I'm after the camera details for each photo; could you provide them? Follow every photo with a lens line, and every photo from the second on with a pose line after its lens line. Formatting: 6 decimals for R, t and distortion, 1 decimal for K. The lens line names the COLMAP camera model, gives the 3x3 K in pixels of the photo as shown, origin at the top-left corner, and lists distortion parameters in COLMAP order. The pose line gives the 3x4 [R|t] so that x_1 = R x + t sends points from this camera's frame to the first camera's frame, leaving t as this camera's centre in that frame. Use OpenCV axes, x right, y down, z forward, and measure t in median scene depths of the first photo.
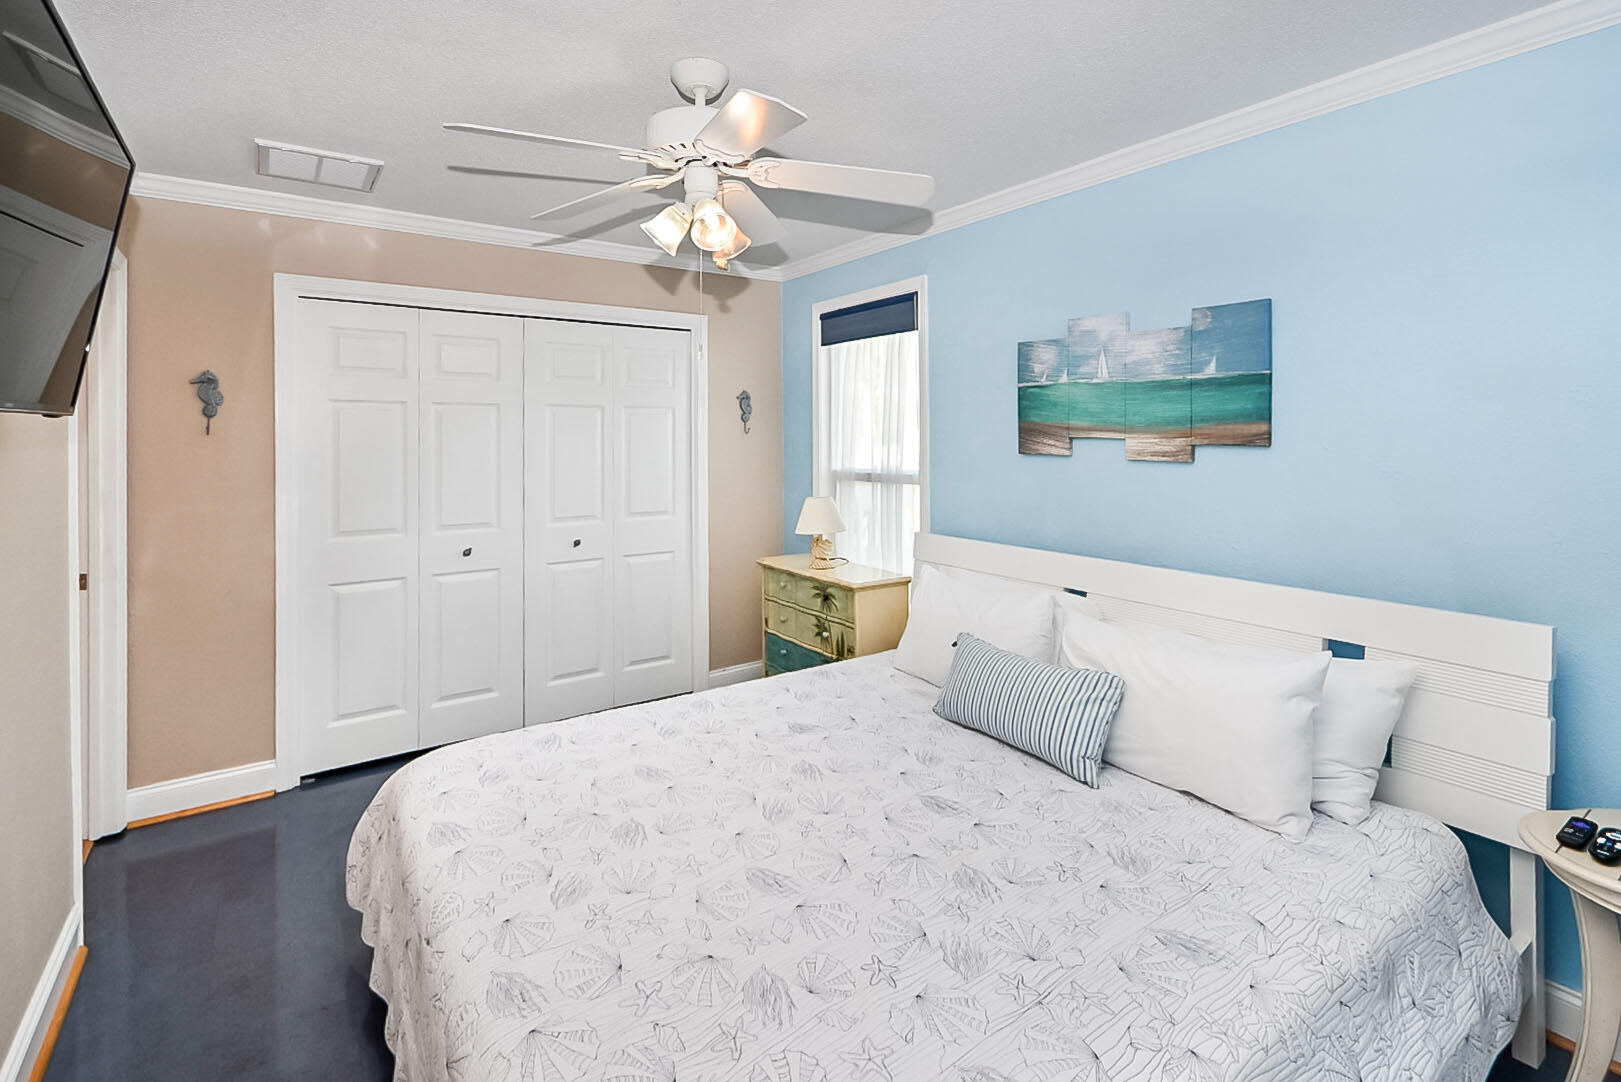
lens RADIAL K [[755.0, 0, 808.7], [0, 755.0, 435.9], [0, 0, 1]] dist [0.004811, 0.000795]
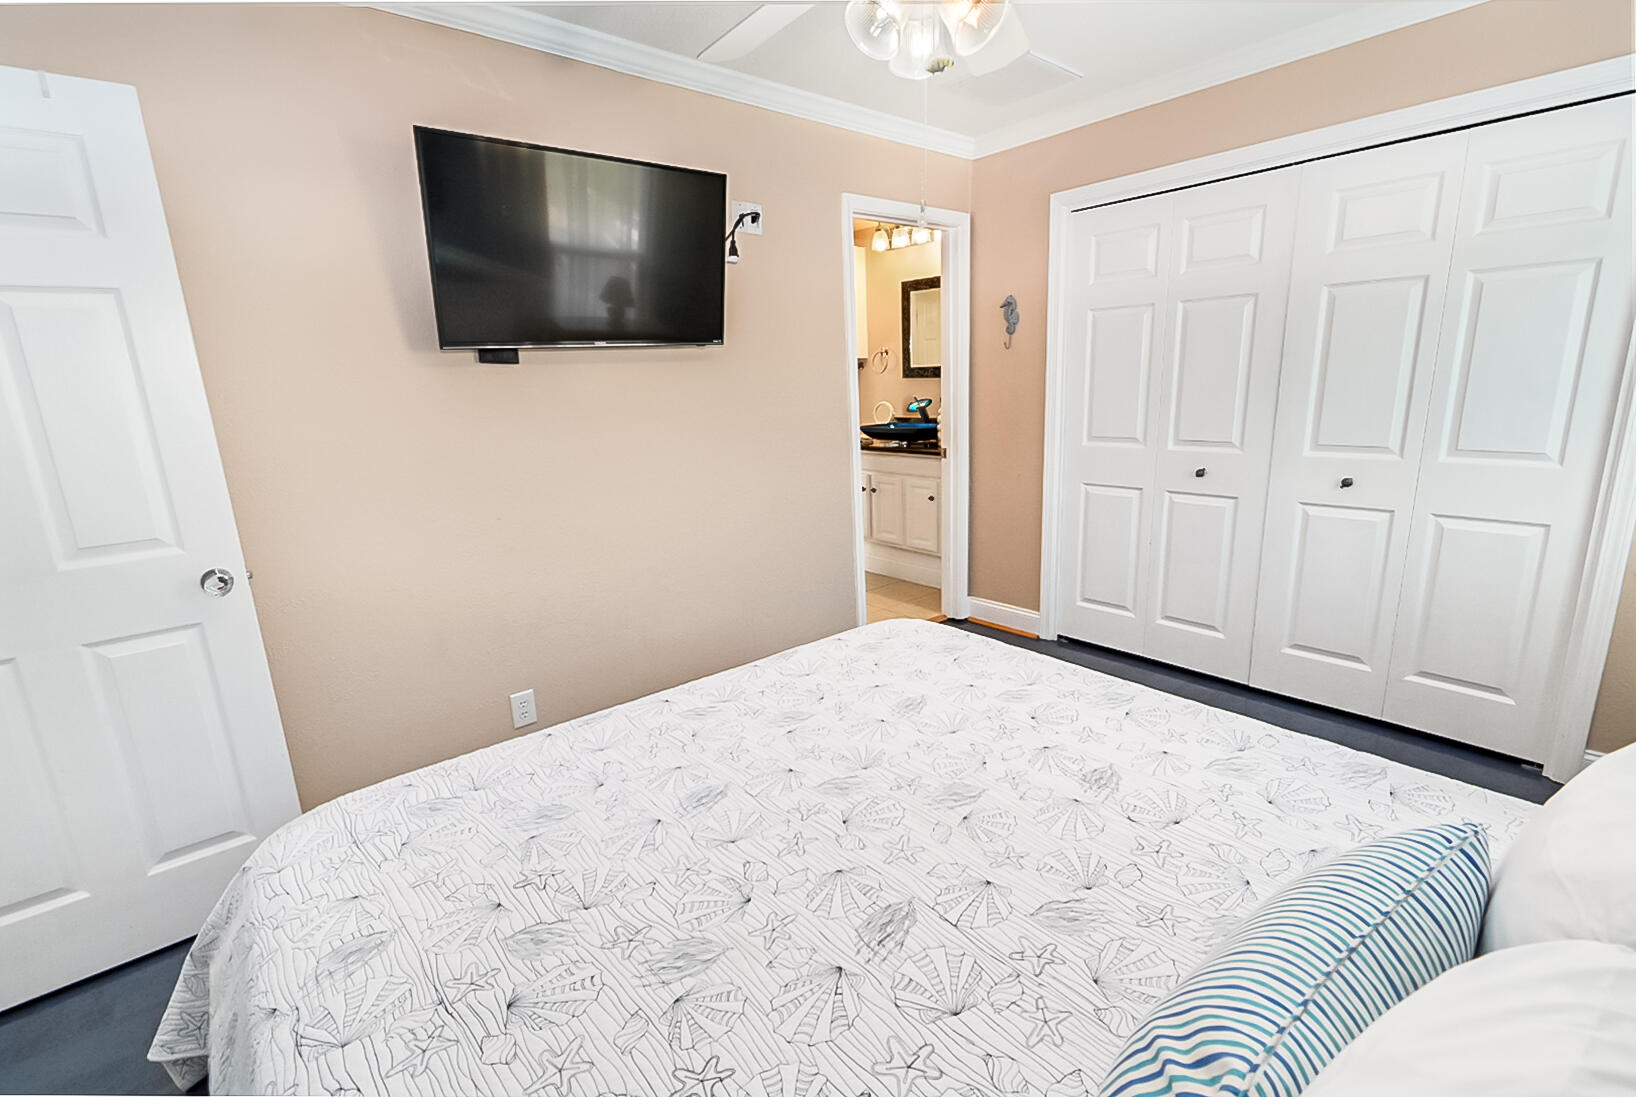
lens RADIAL K [[723.8, 0, 828.9], [0, 723.8, 552.2], [0, 0, 1]] dist [-0.001658, -0.000421]
pose [[0.104571, 0.233620, -0.966688, 0.465989], [0.039955, 0.970246, 0.238802, 0.030321], [0.993715, -0.063595, 0.092125, 0.630988]]
